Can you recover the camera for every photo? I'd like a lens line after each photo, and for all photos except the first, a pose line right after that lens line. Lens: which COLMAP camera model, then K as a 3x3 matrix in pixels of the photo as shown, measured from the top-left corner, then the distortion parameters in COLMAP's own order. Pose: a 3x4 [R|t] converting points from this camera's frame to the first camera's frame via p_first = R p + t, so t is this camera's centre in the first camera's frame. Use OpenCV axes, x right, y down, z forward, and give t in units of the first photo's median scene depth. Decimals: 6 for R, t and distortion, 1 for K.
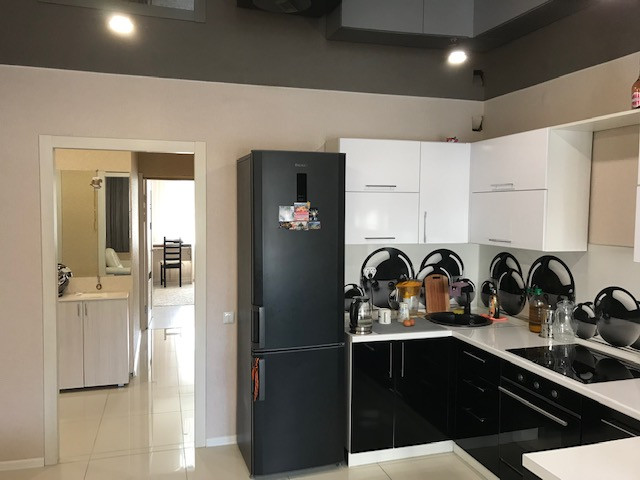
lens RADIAL K [[519.7, 0, 320.0], [0, 519.7, 239.4], [0, 0, 1]] dist [0.001737, -0.018476]
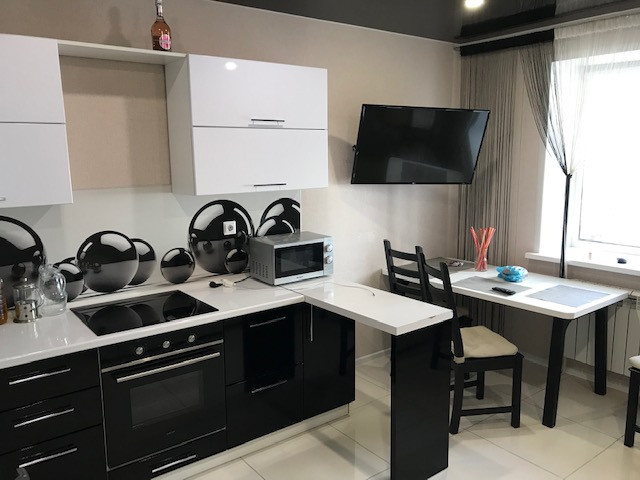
lens RADIAL K [[519.7, 0, 320.3], [0, 519.7, 238.9], [0, 0, 1]] dist [0.001737, -0.018476]
pose [[-0.356811, -0.153705, 0.921445, -0.437036], [0.064645, 0.979944, 0.188495, -0.048087], [-0.931937, 0.126824, -0.339719, 0.925172]]
